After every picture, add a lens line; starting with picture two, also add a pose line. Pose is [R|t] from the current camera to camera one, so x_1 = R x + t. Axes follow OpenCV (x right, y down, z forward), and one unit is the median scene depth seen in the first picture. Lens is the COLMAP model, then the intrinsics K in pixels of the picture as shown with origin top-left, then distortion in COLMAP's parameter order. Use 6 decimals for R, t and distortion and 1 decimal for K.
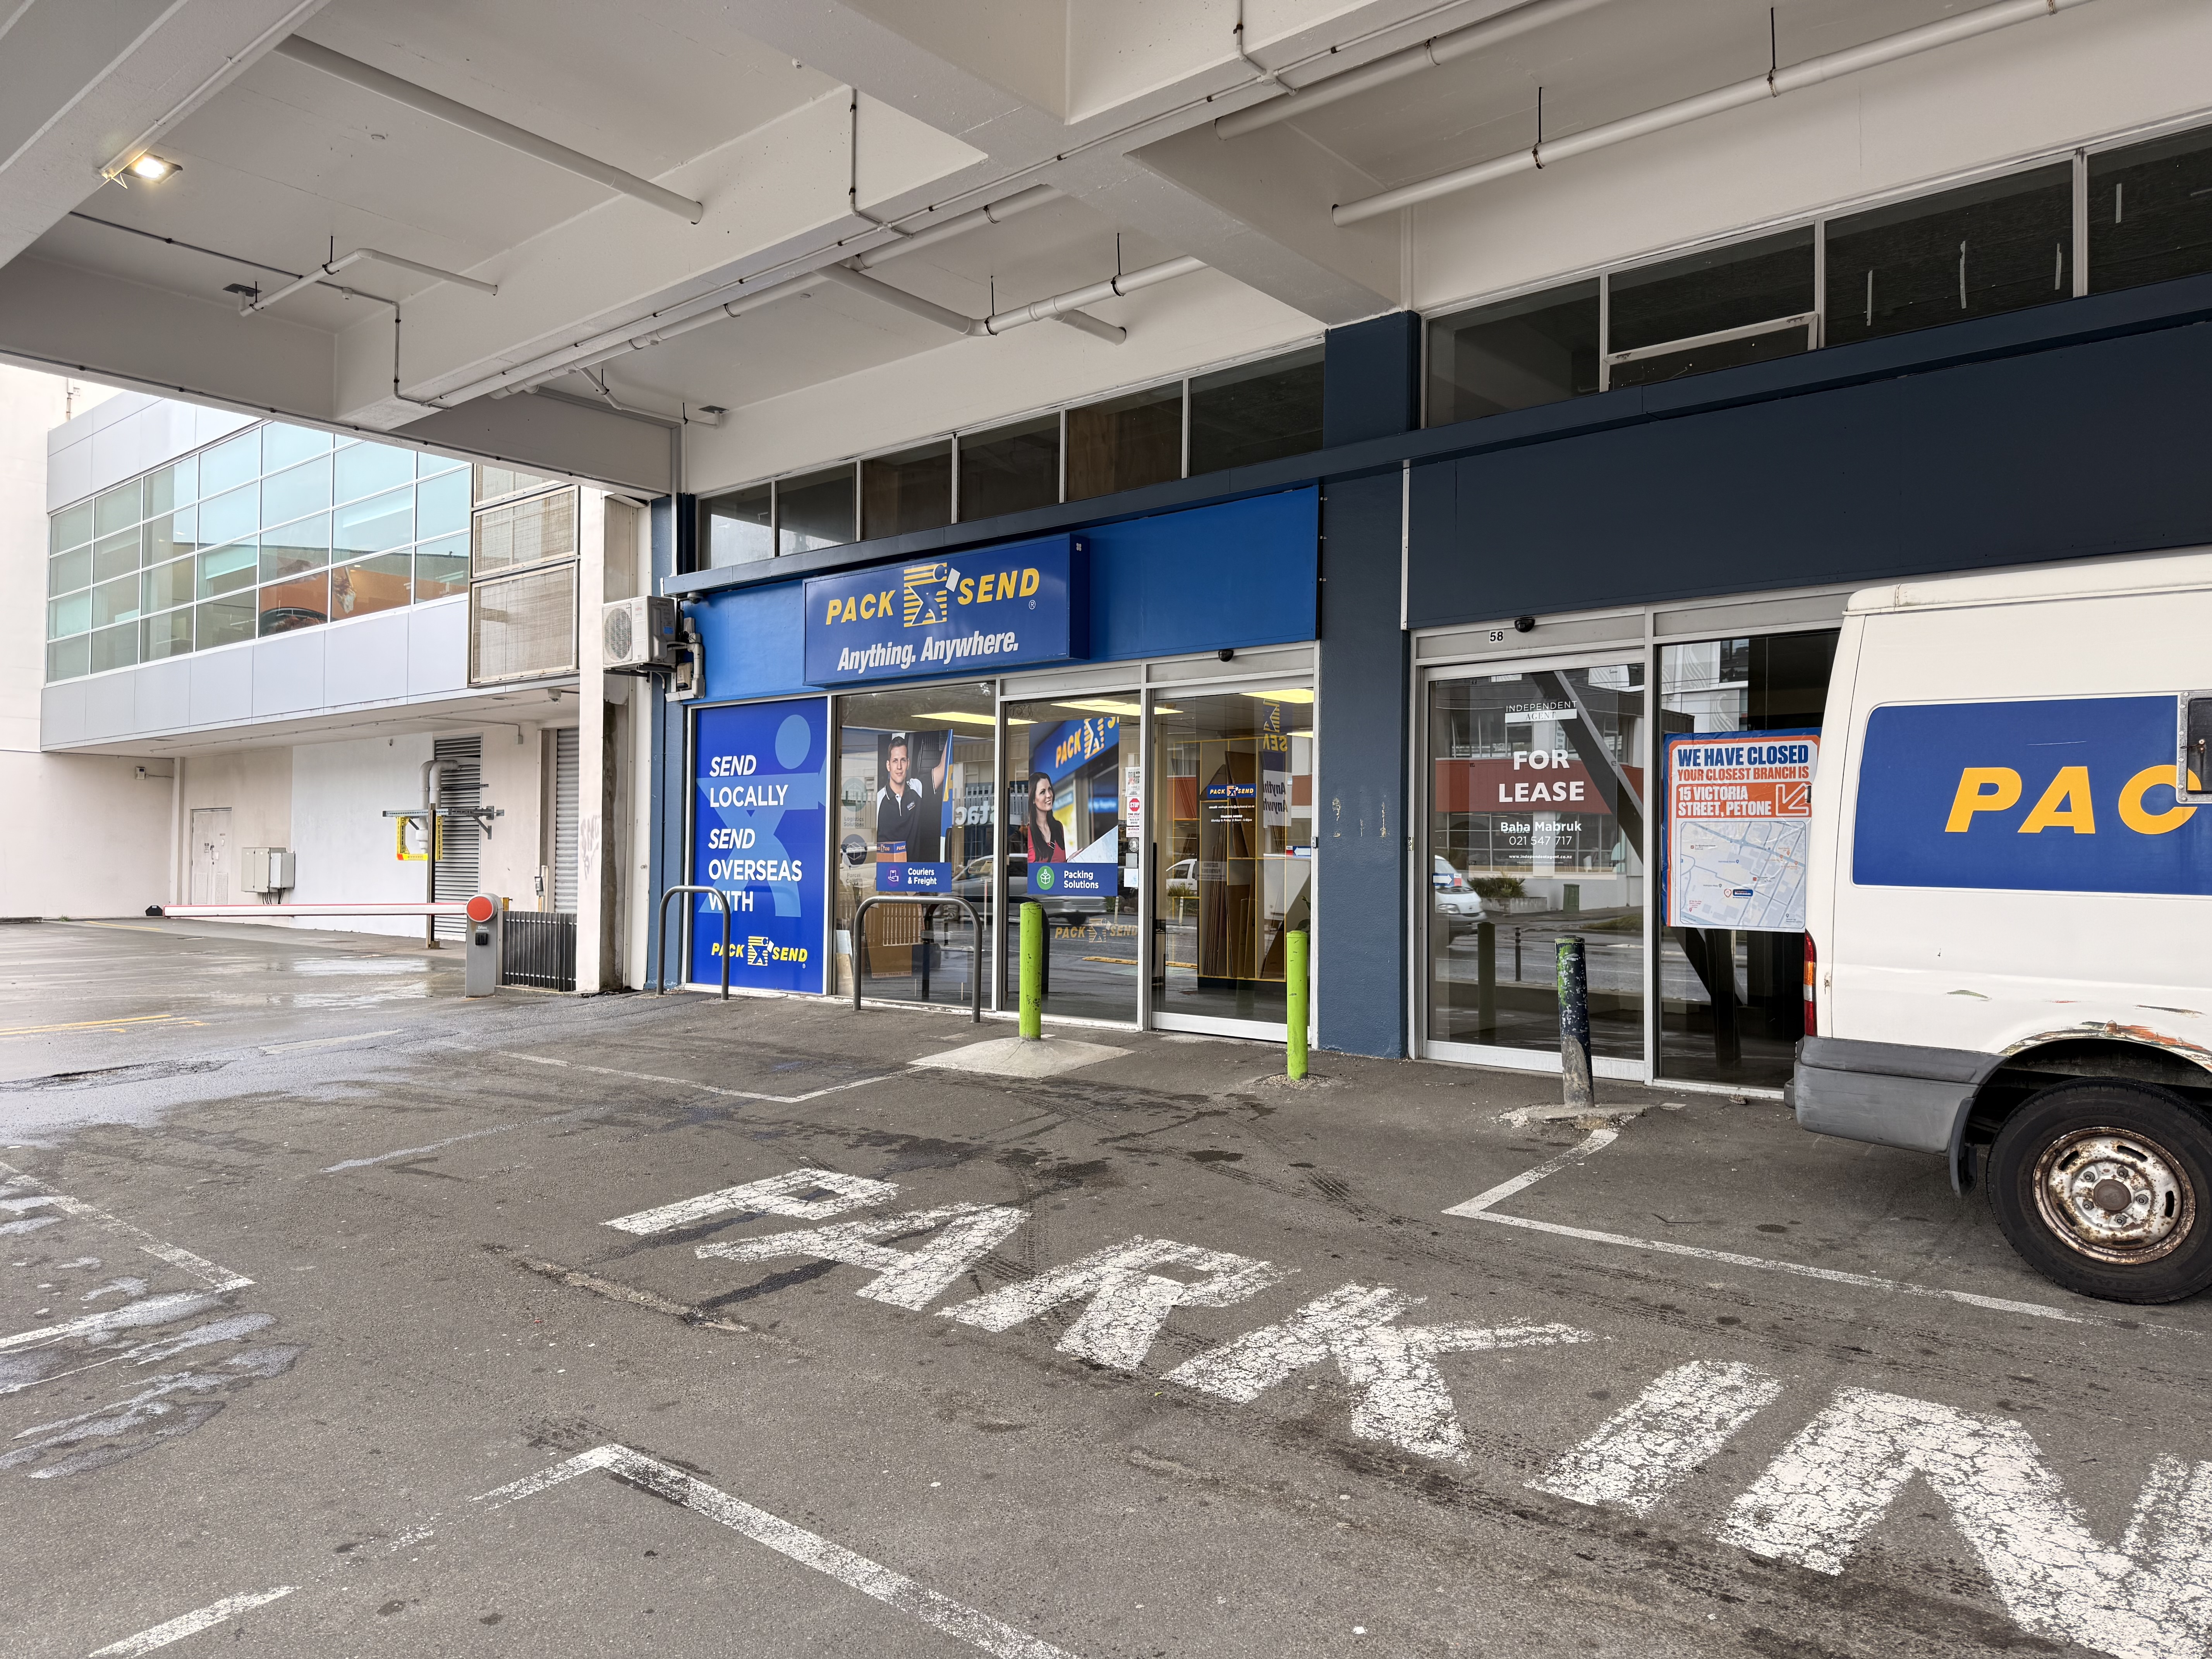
lens RADIAL K [[1575.5, 0, 1106.0], [0, 1575.5, 829.5], [0, 0, 1]] dist [0.200434, -0.000607]
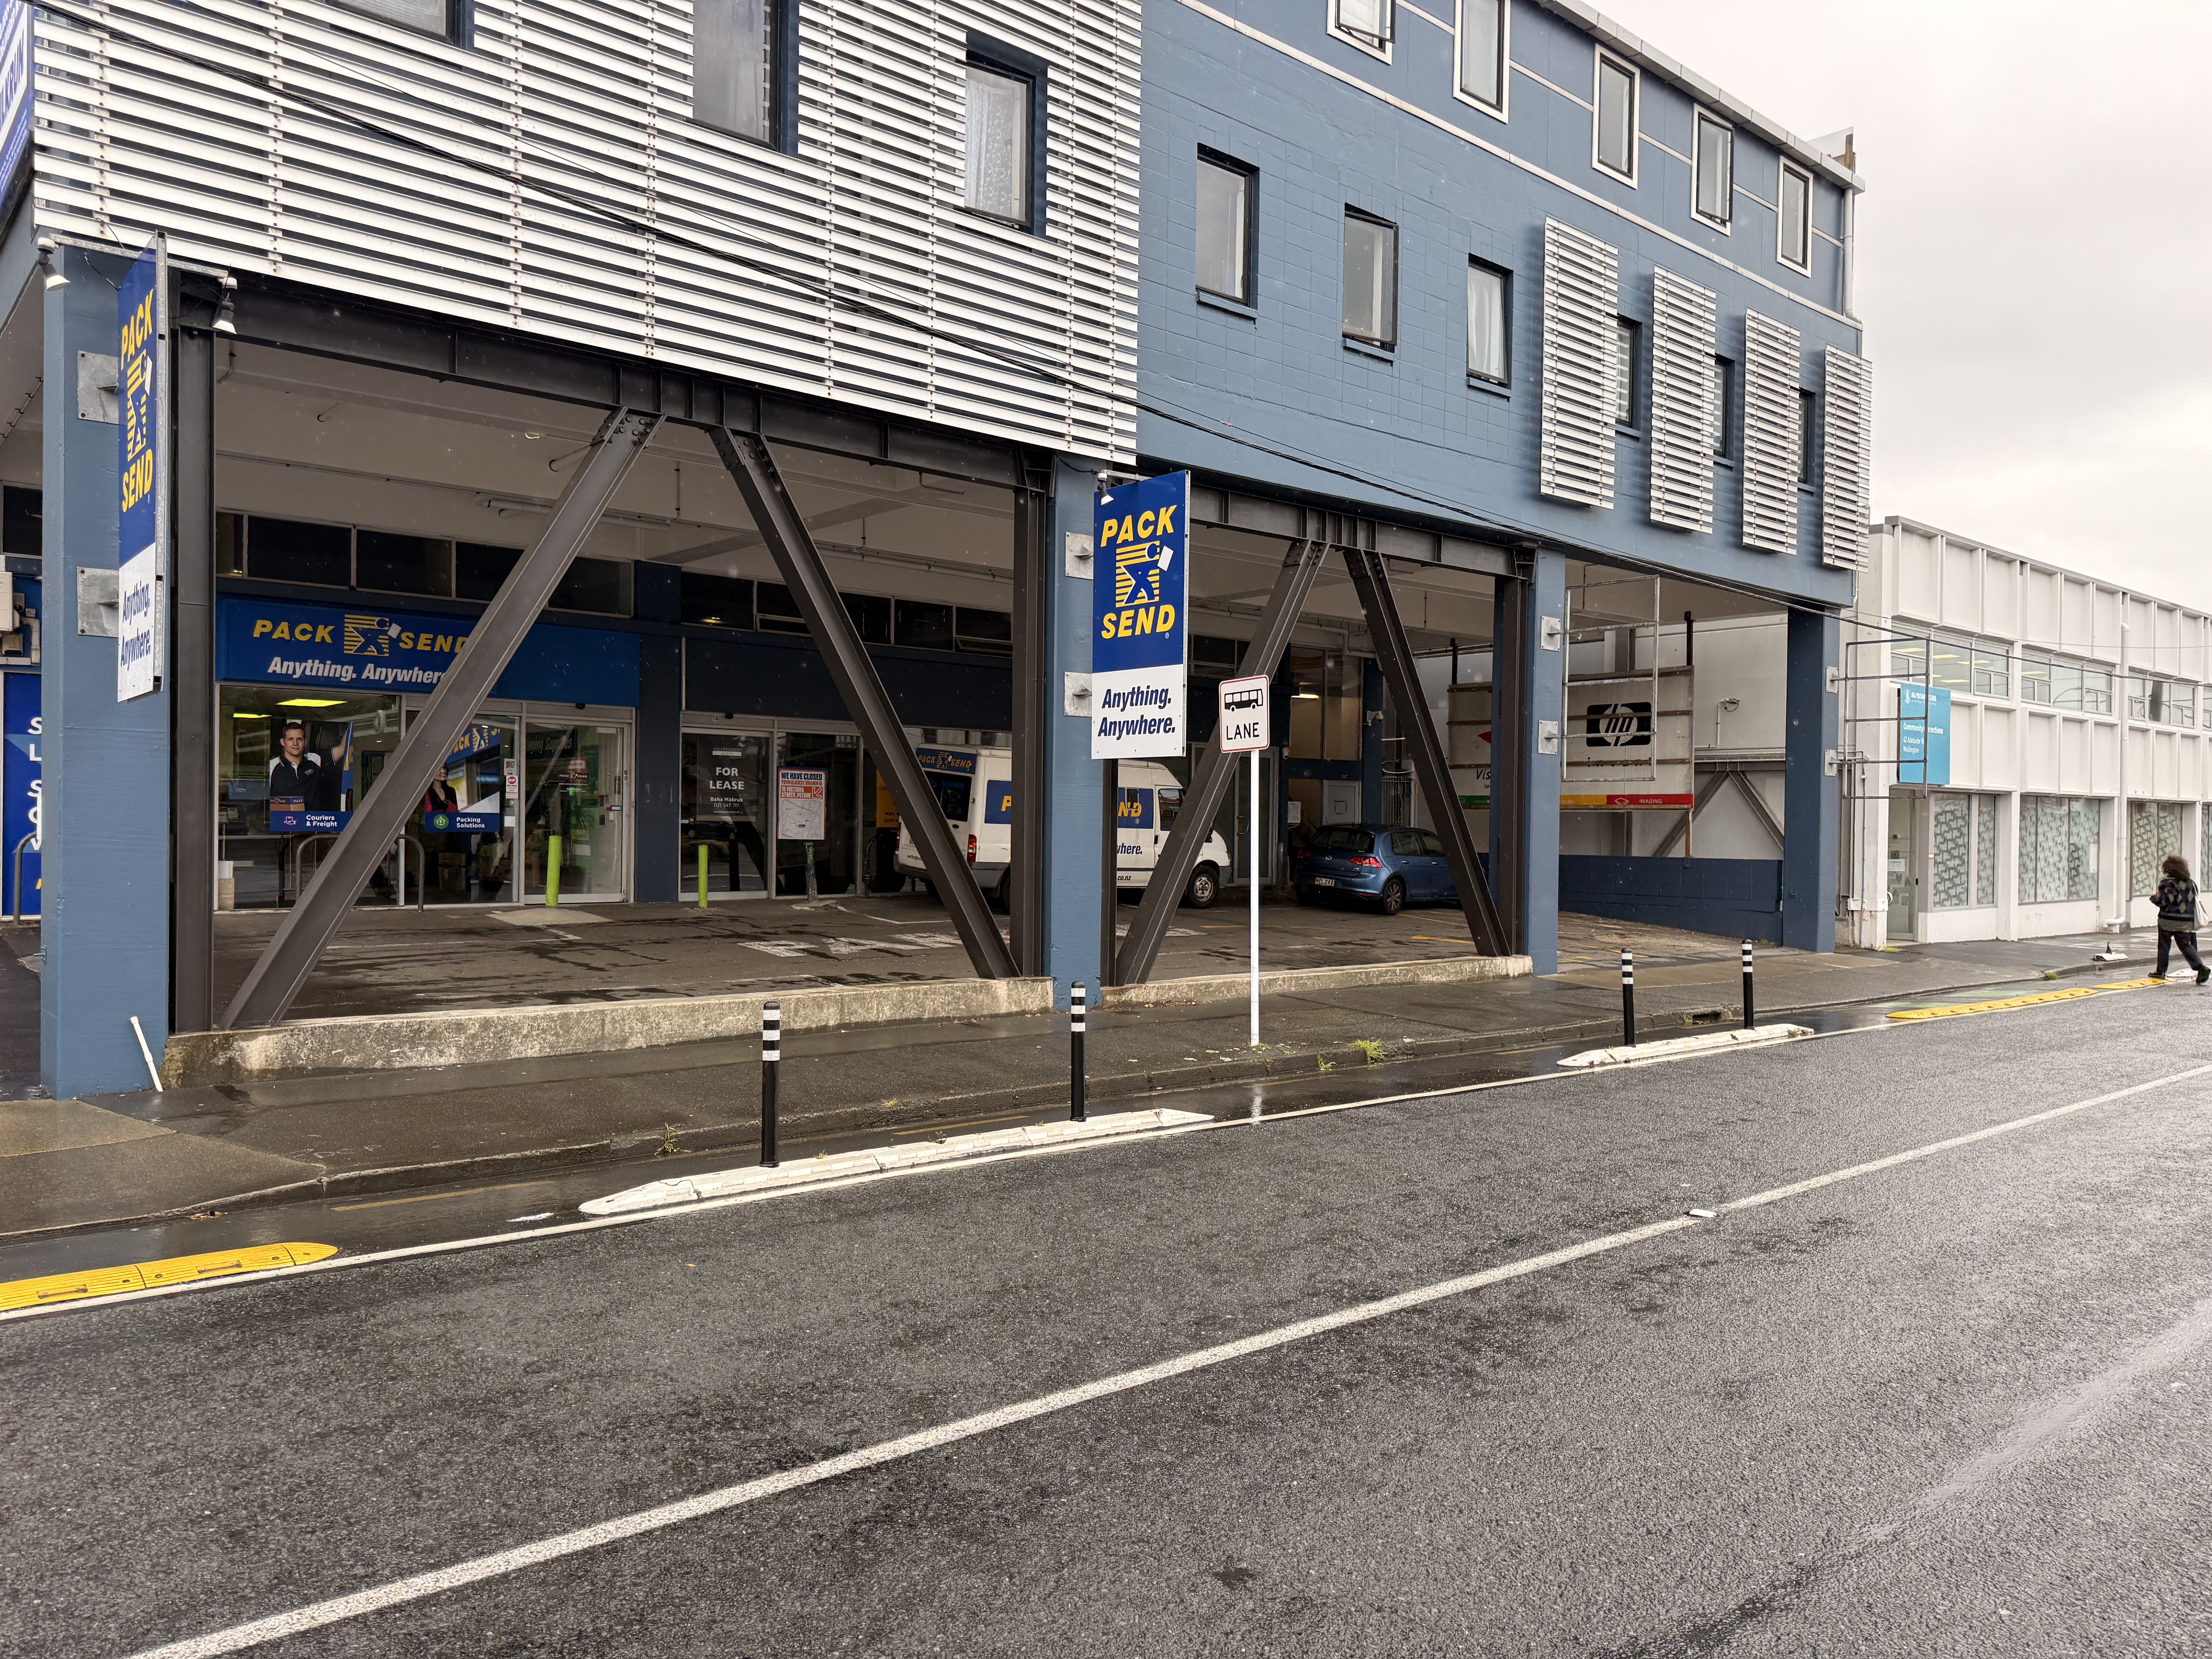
lens RADIAL K [[1575.5, 0, 1106.0], [0, 1575.5, 829.5], [0, 0, 1]] dist [0.200434, -0.000607]
pose [[0.144939, -0.013758, 0.989345, -1.617425], [-0.034307, 0.999232, 0.018921, -0.017029], [-0.988846, -0.036684, 0.144355, 0.070230]]
